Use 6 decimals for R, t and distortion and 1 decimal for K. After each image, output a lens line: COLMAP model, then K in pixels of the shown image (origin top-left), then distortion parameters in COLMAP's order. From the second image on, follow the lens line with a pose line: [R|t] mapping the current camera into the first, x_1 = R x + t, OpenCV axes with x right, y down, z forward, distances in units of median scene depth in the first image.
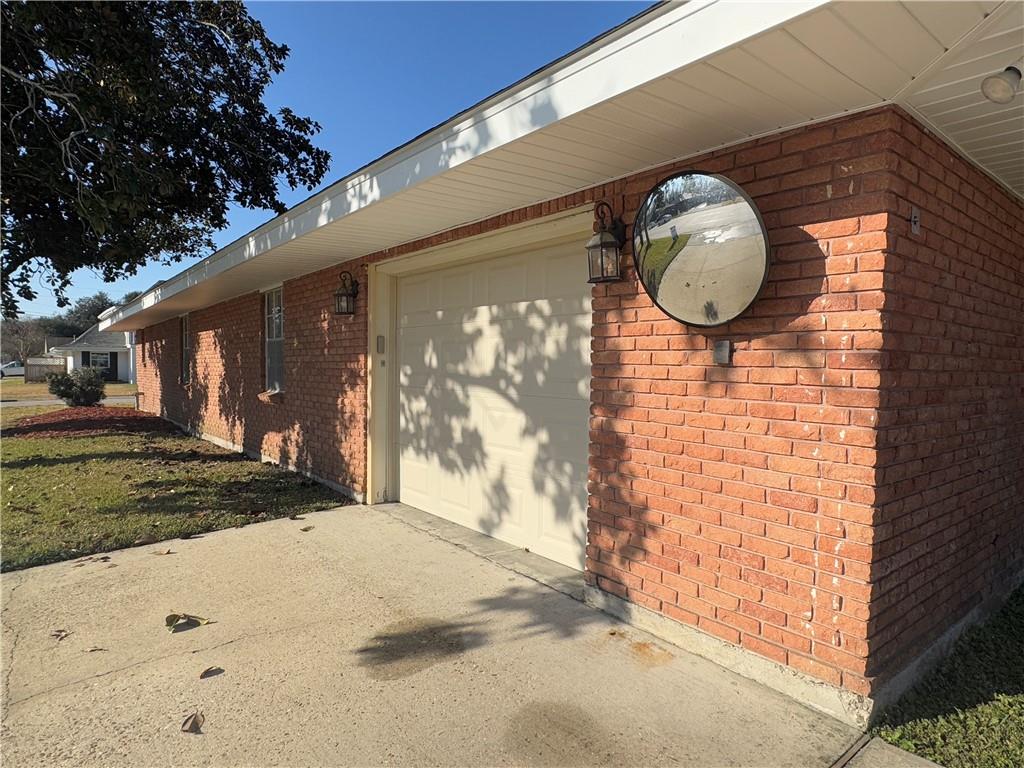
lens RADIAL K [[600.4, 0, 512.4], [0, 600.4, 382.2], [0, 0, 1]] dist [-0.006882, -0.002127]
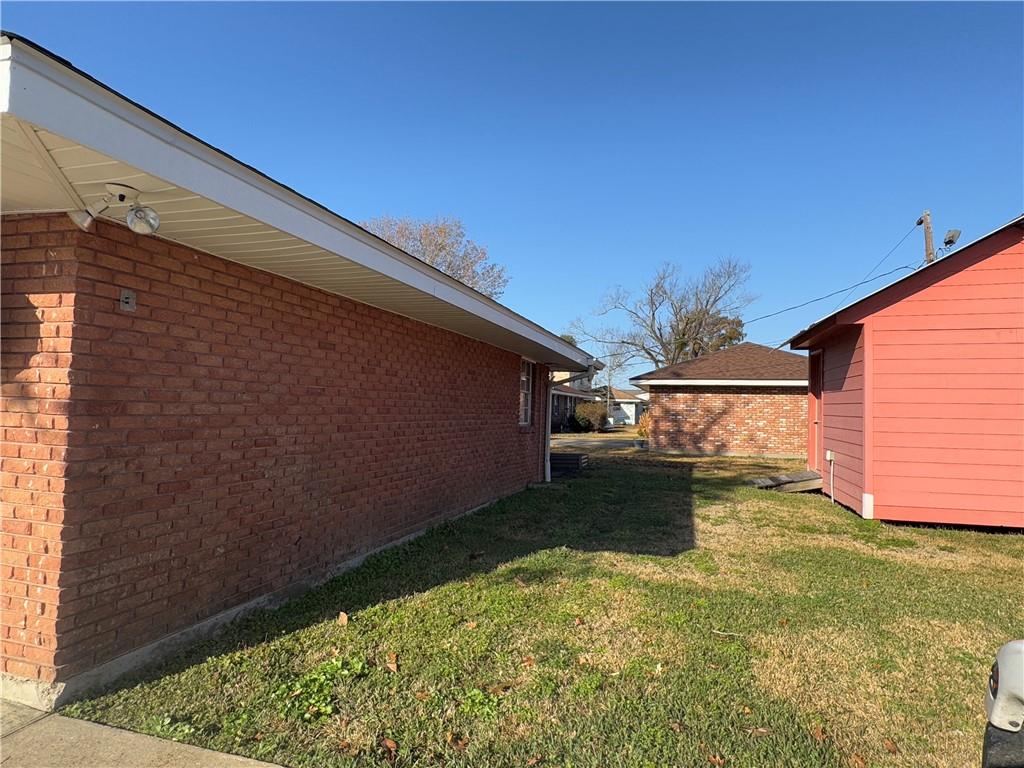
lens RADIAL K [[600.4, 0, 511.5], [0, 600.4, 386.3], [0, 0, 1]] dist [-0.006882, -0.002127]
pose [[0.819290, 0.022890, 0.572922, 0.613957], [0.008501, 0.998608, -0.052053, -0.007392], [-0.573316, 0.047517, 0.817955, -0.539681]]
